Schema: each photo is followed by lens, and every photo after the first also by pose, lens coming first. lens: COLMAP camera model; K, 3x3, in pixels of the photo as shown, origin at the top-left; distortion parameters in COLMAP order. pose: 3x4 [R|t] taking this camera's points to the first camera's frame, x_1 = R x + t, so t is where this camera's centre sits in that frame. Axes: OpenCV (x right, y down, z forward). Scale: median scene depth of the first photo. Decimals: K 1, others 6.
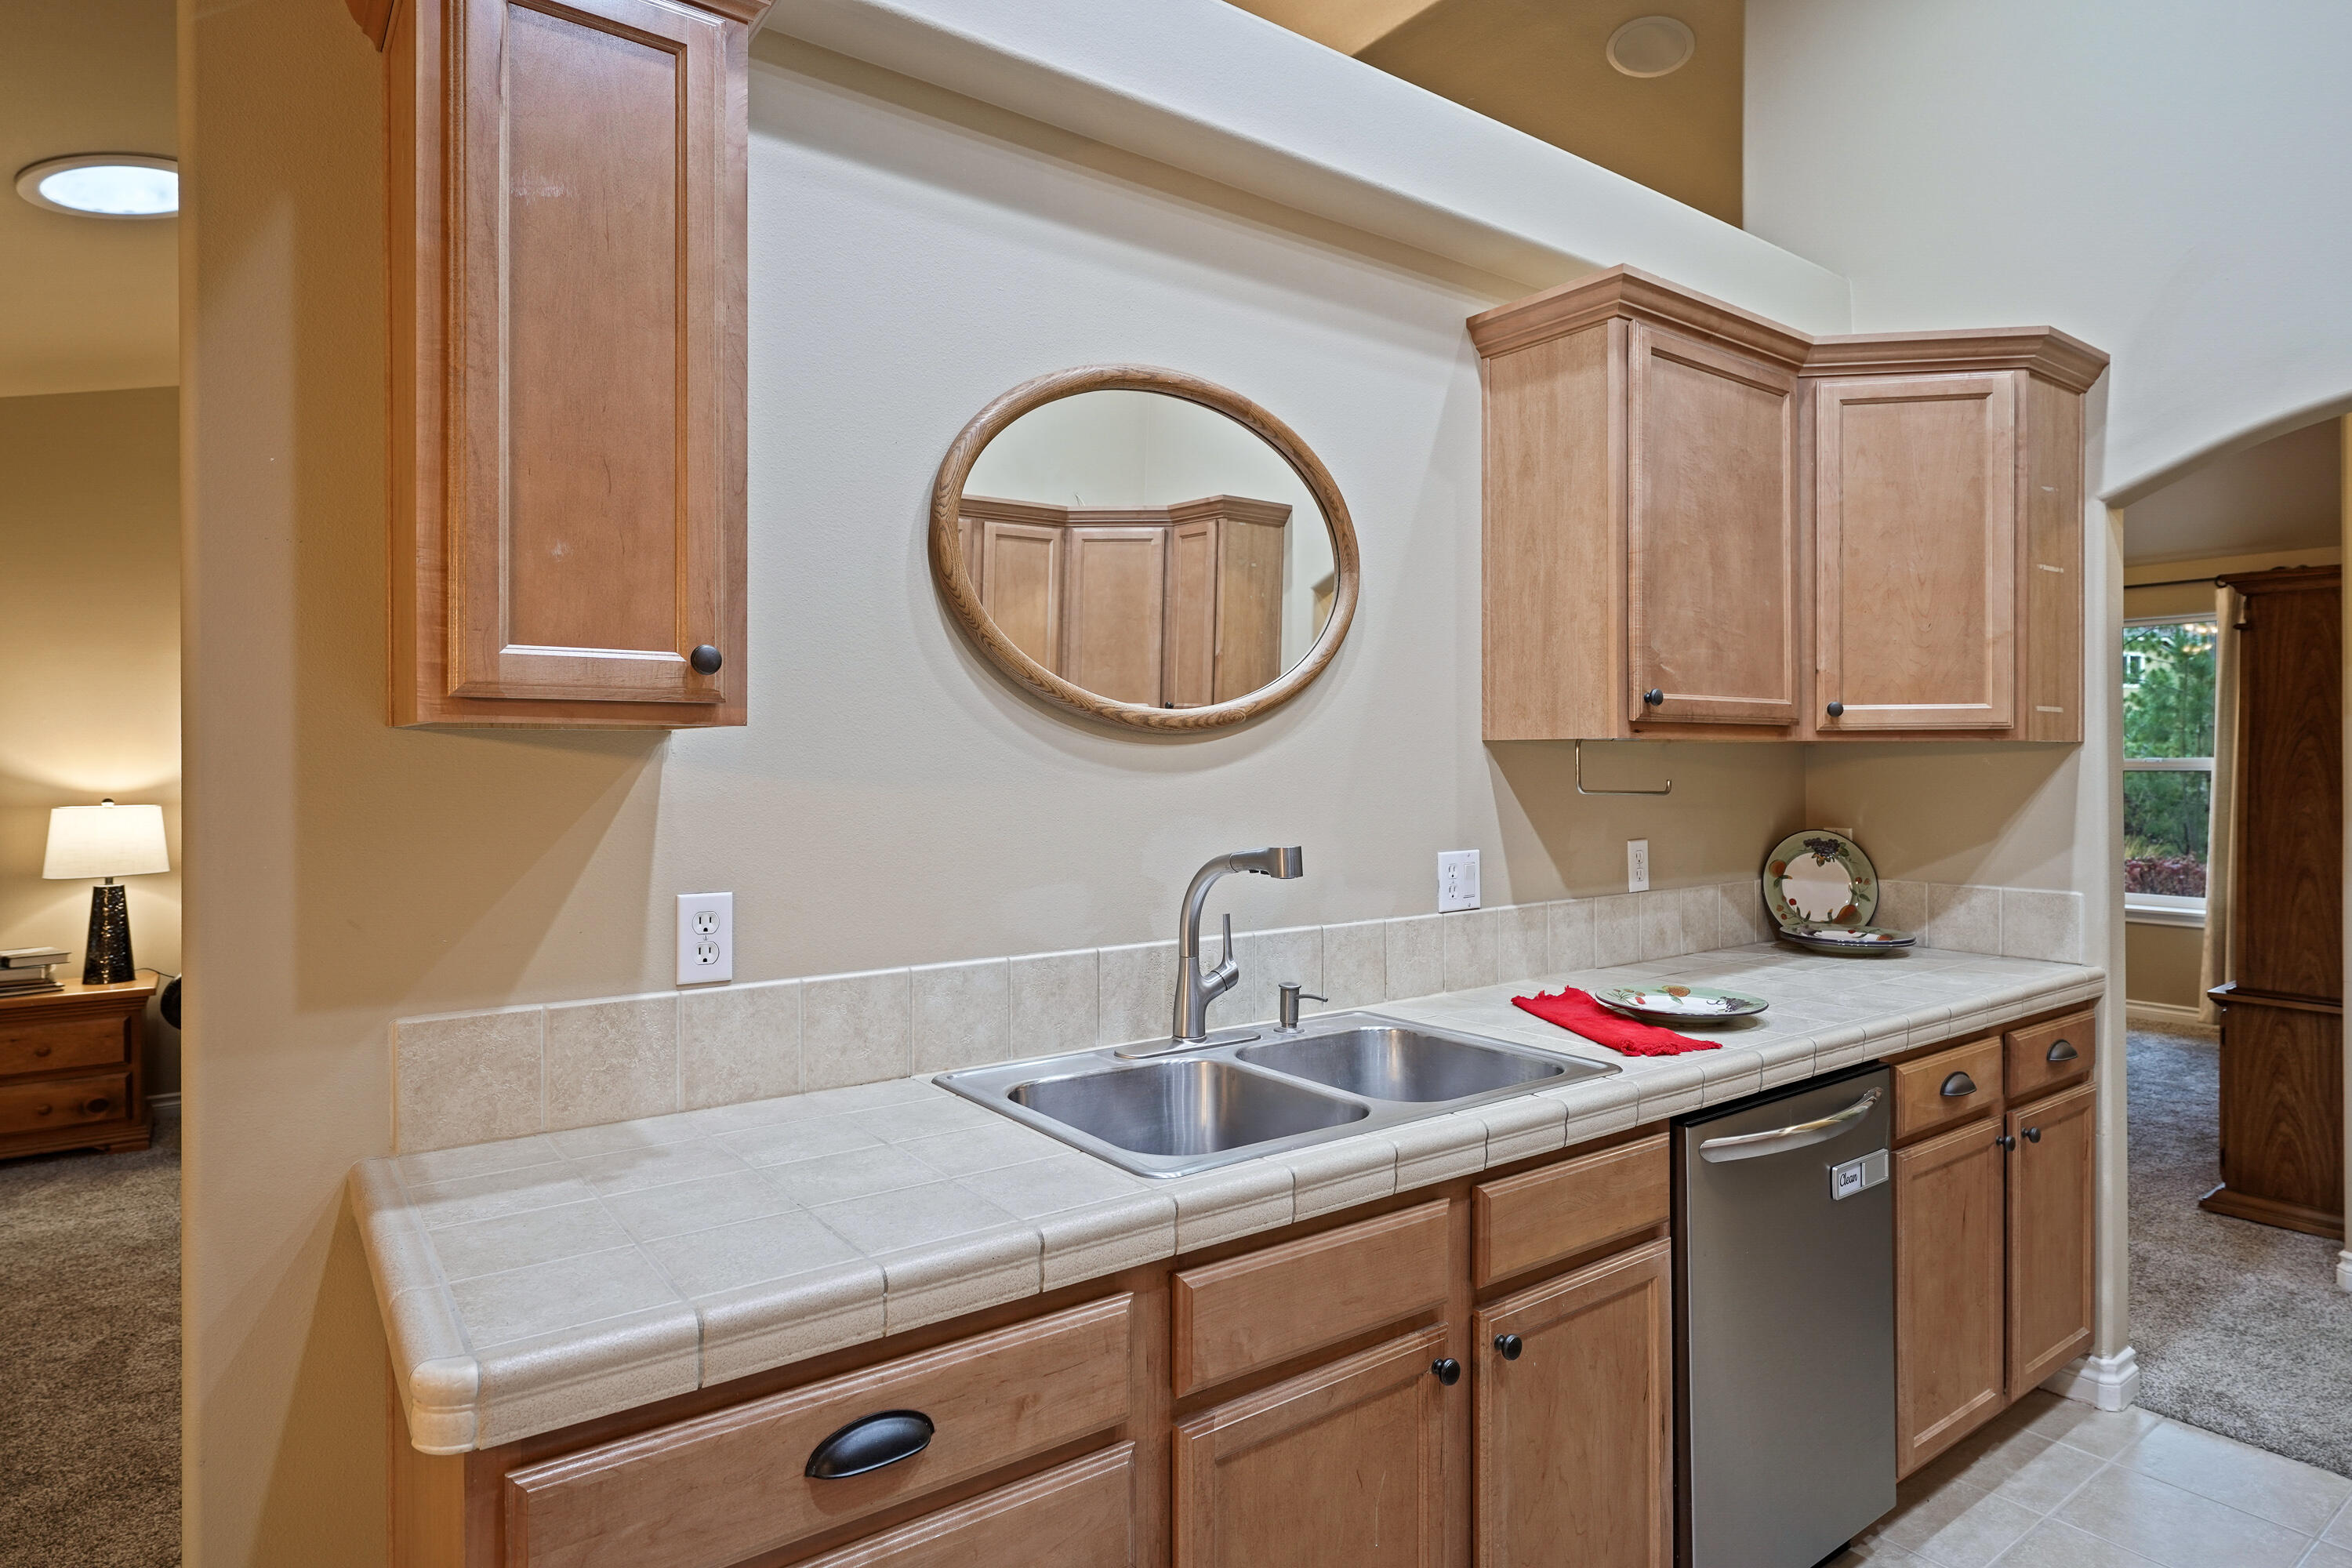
lens RADIAL K [[1278.6, 0, 1173.8], [0, 1278.6, 756.8], [0, 0, 1]] dist [-0.003842, -0.001632]
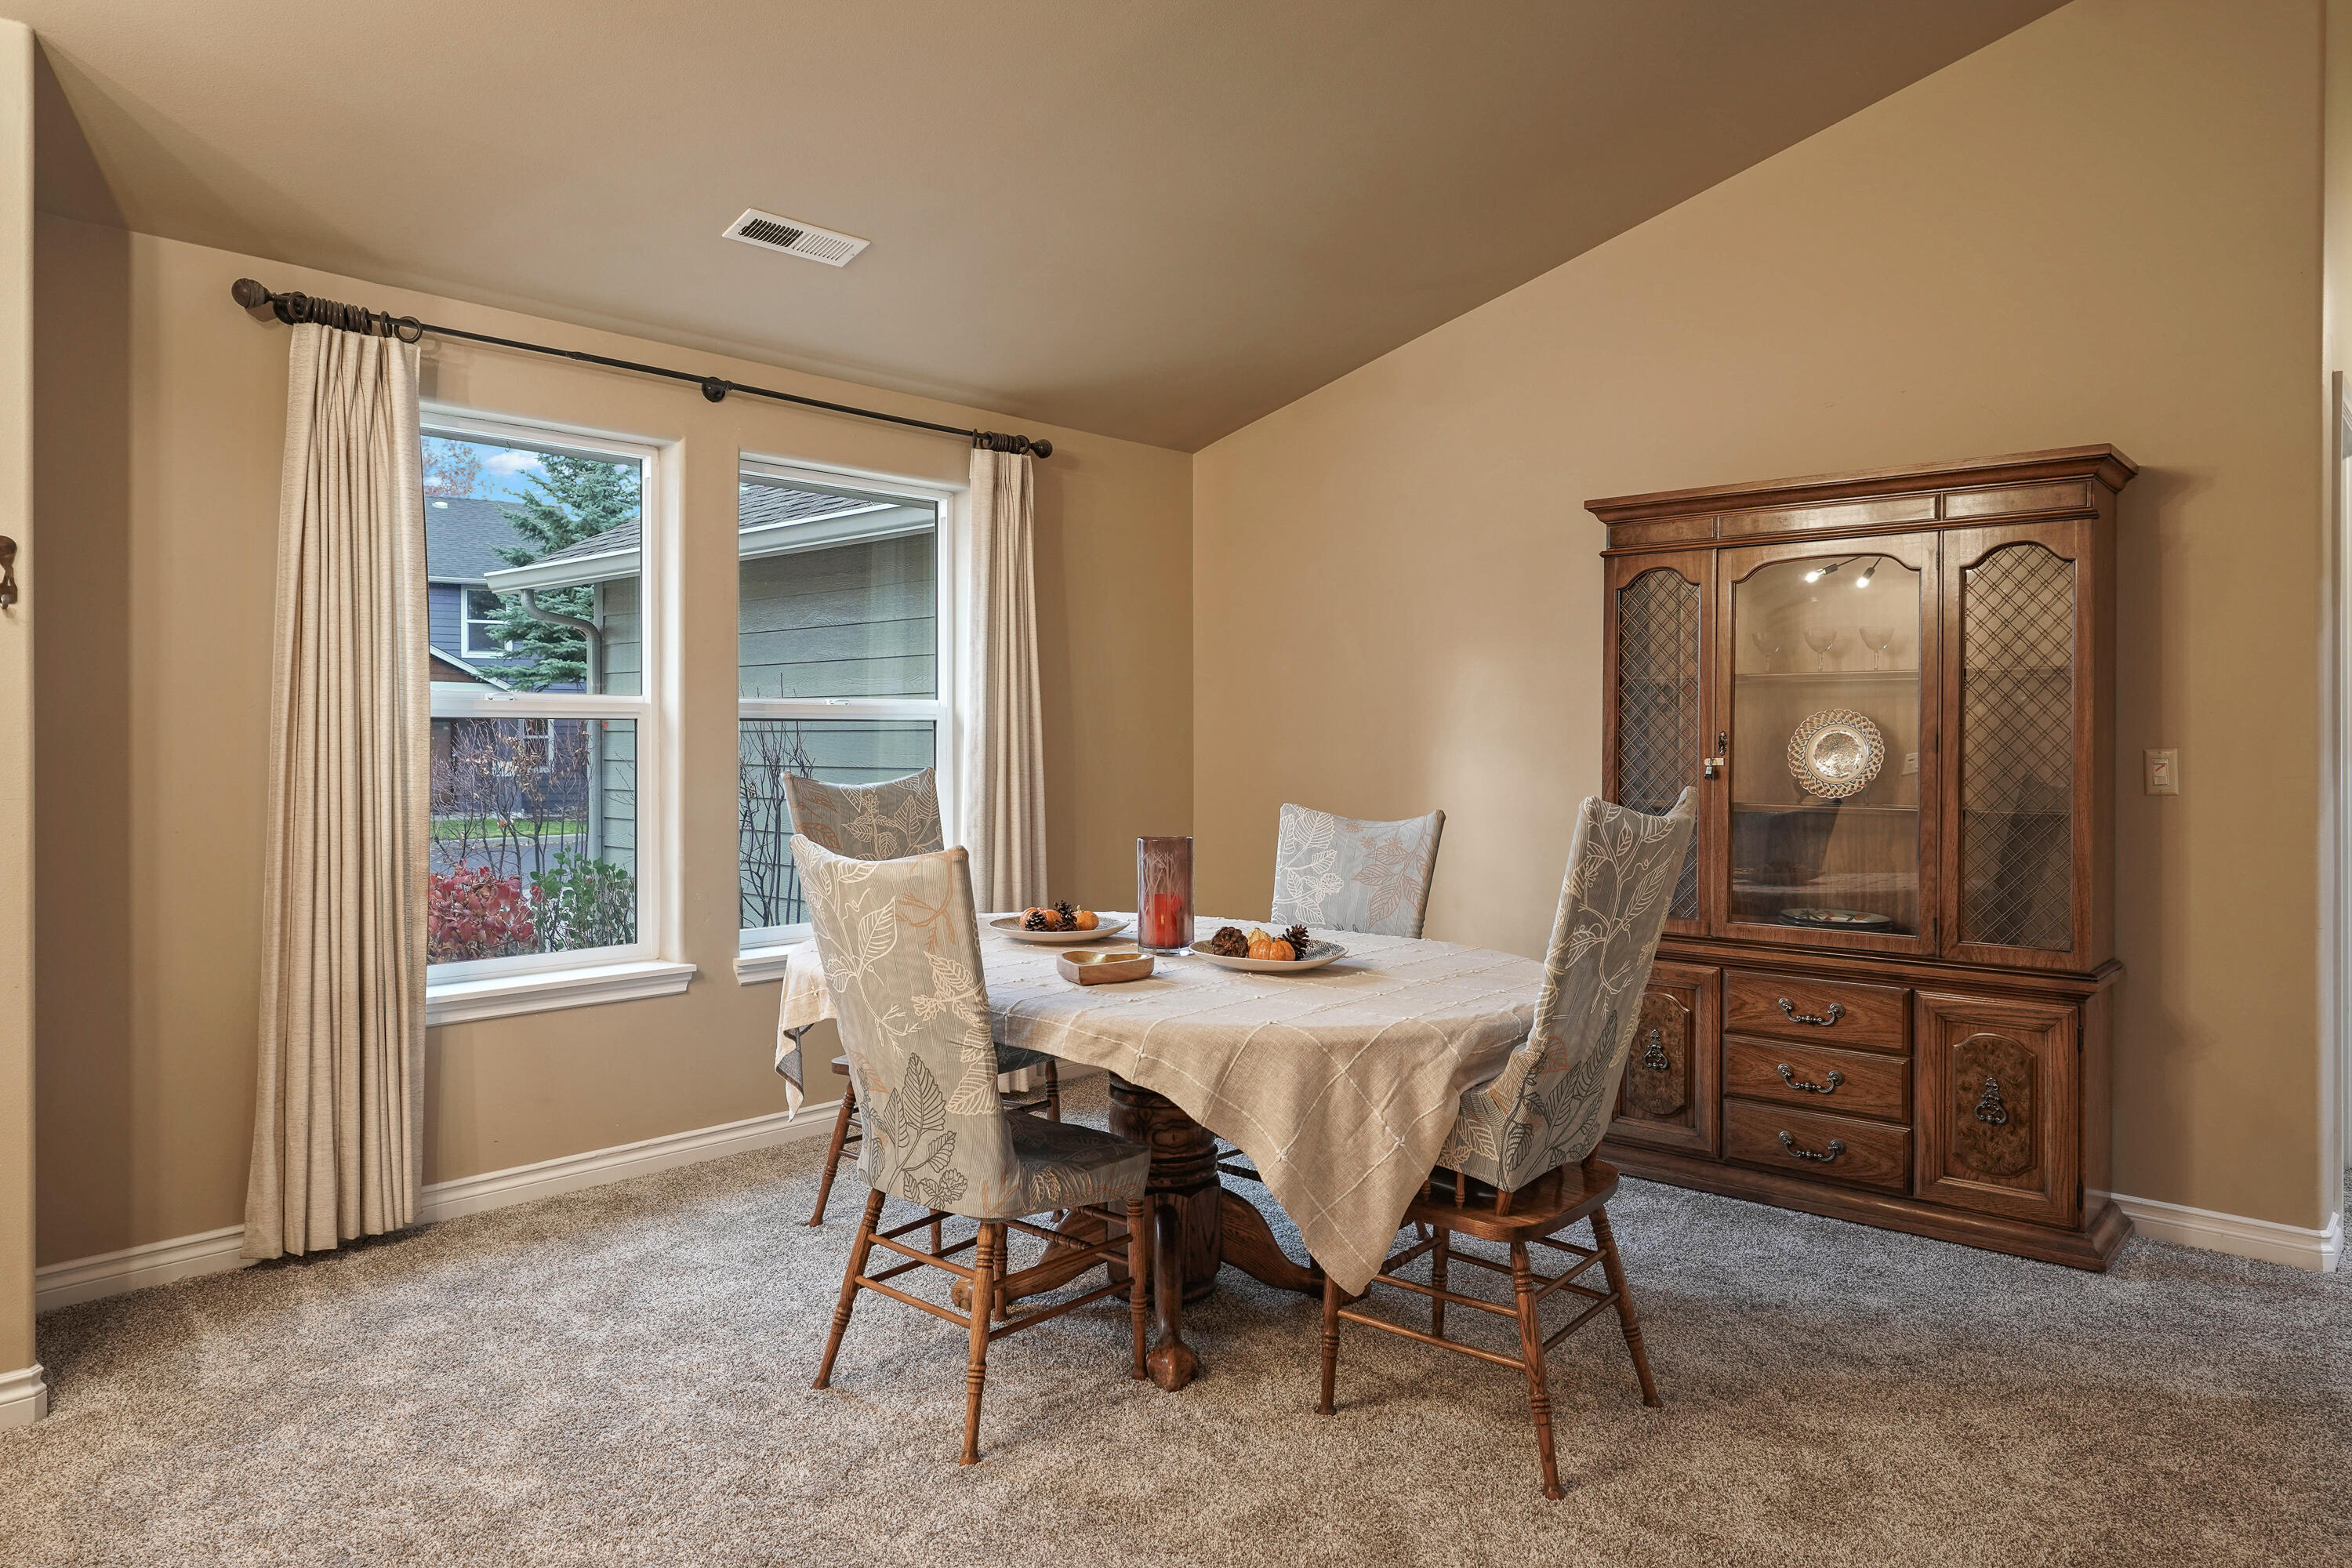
lens RADIAL K [[1477.7, 0, 1170.7], [0, 1477.7, 737.3], [0, 0, 1]] dist [-0.006474, 0.001016]
pose [[-0.193507, 0.003457, 0.981093, 0.071037], [0.000335, 0.999994, -0.003457, 0.052988], [-0.981099, -0.000340, -0.193507, 2.350948]]
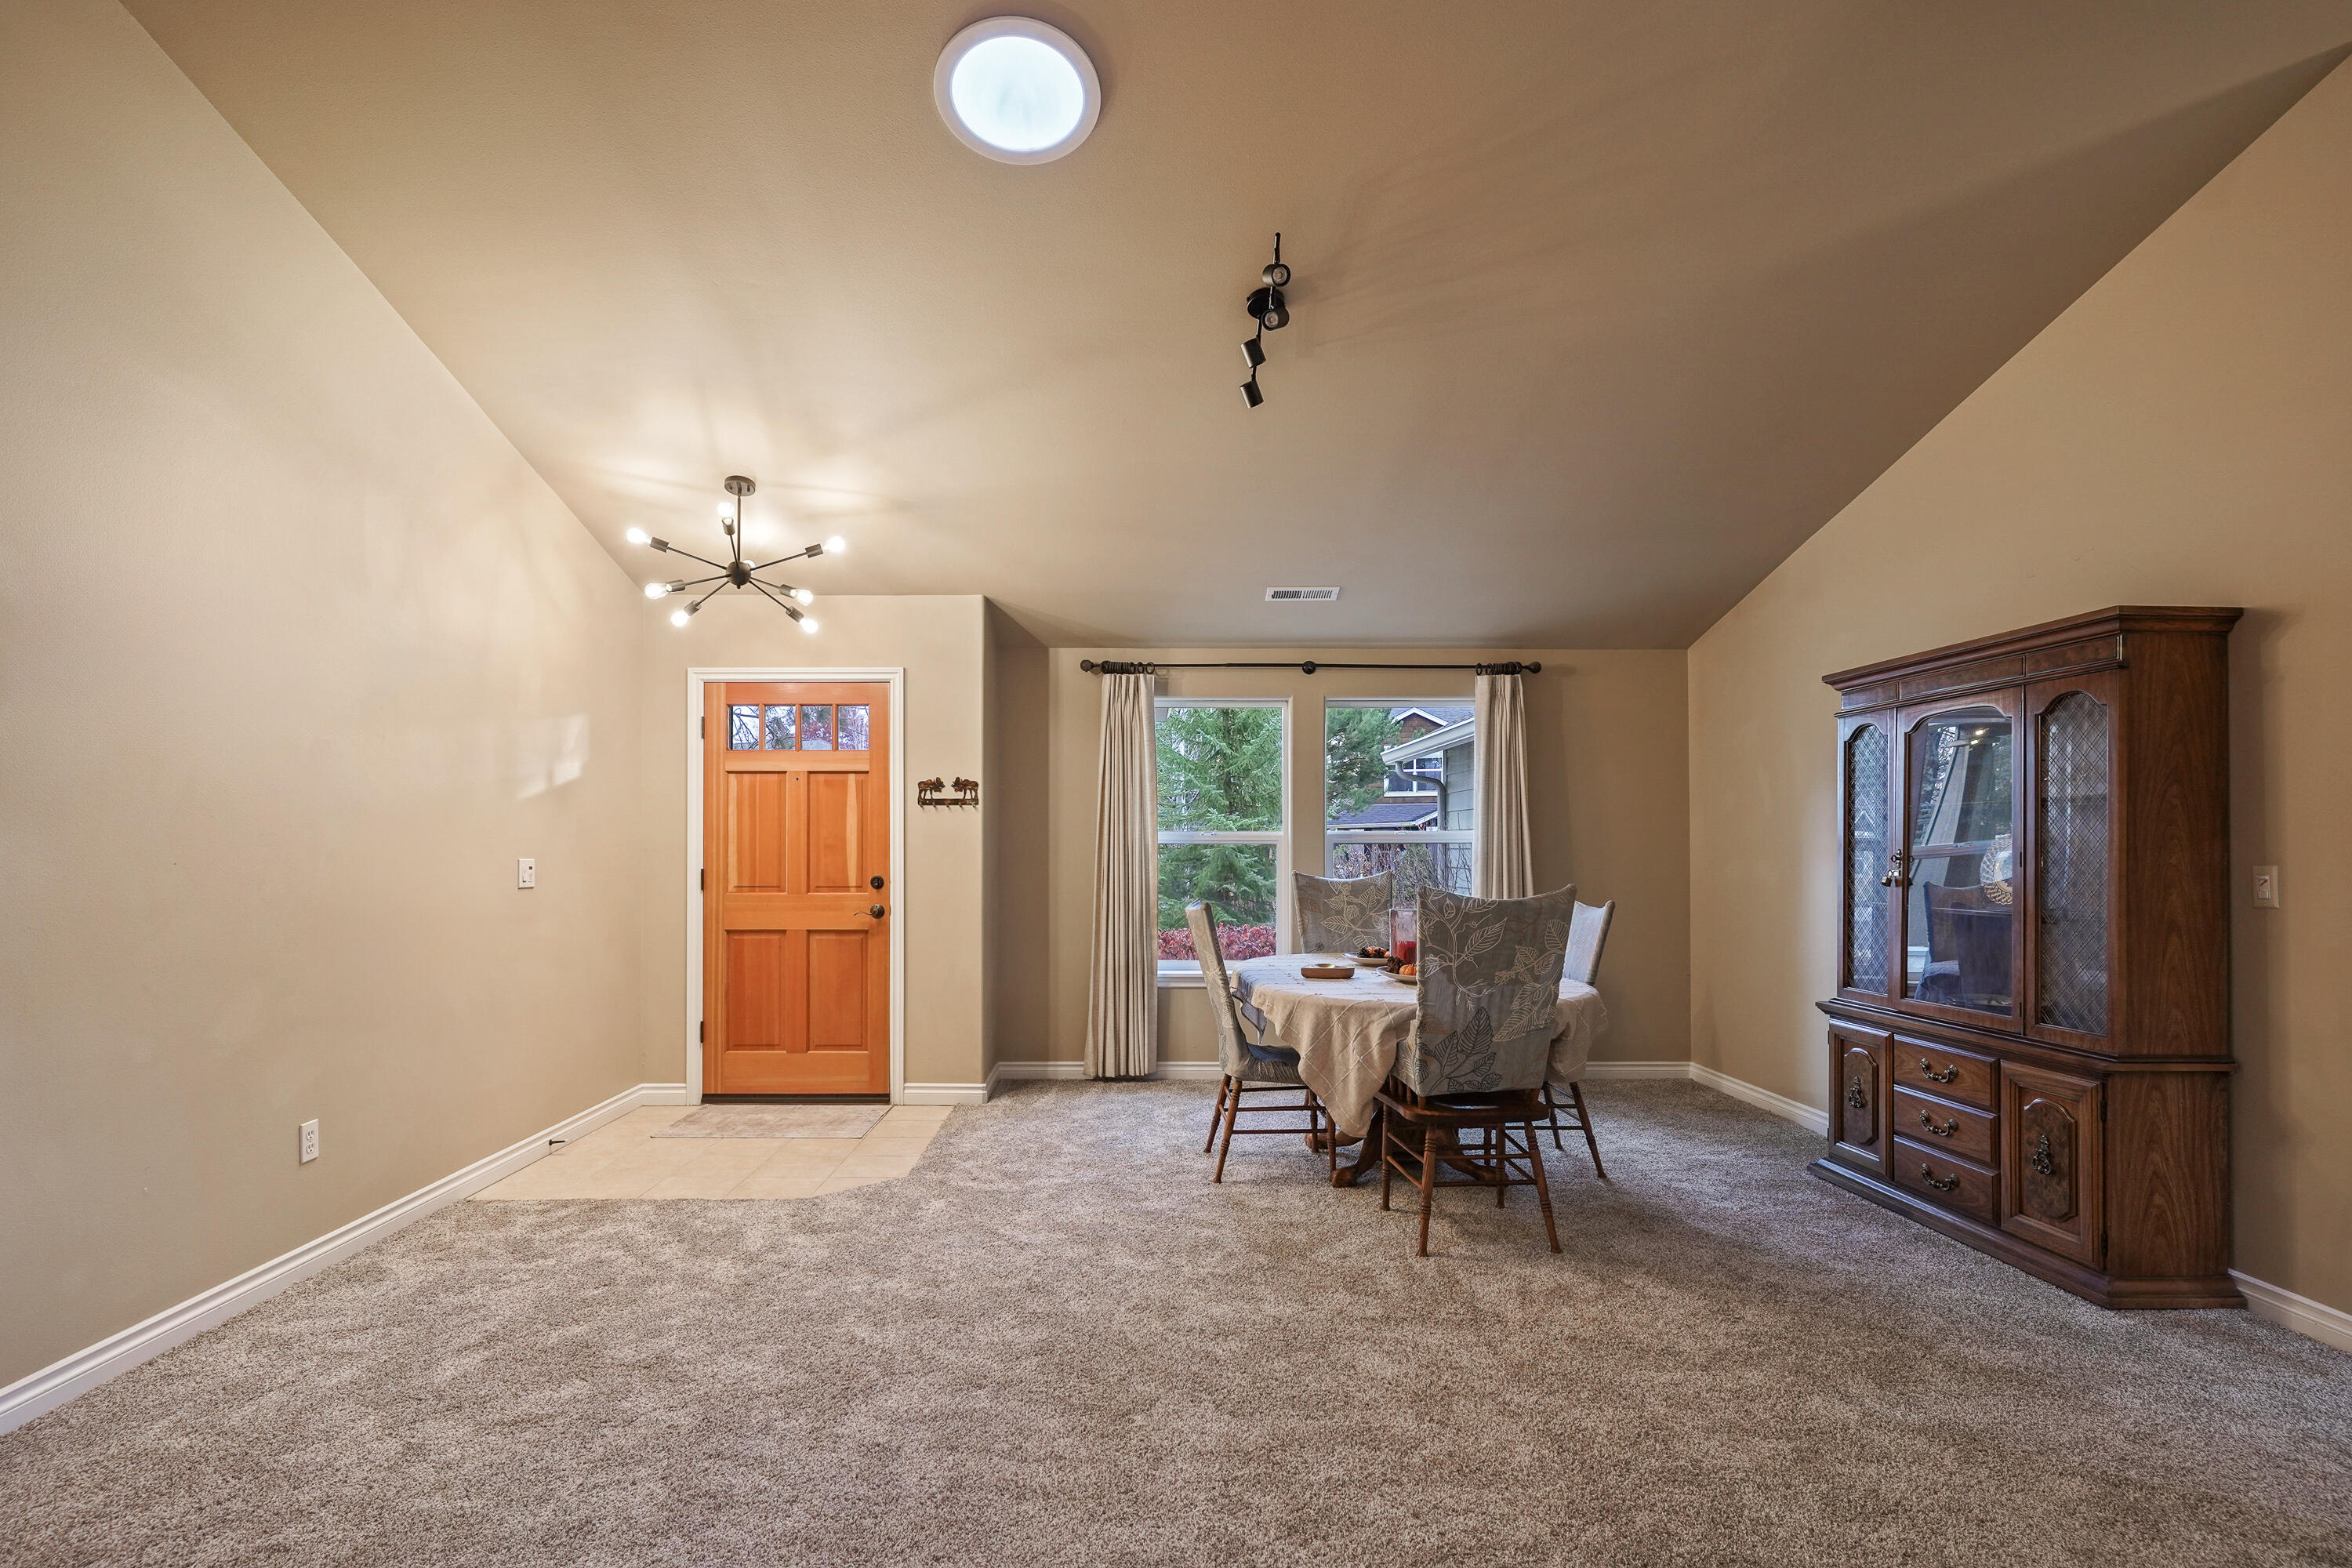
lens RADIAL K [[1151.8, 0, 1145.2], [0, 1151.8, 831.8], [0, 0, 1]] dist [0.000489, 0.001223]
pose [[0.578728, 0.017004, 0.815344, -0.345518], [-0.001762, 0.999806, -0.019600, 0.050291], [-0.815519, 0.009907, 0.578646, 1.480077]]
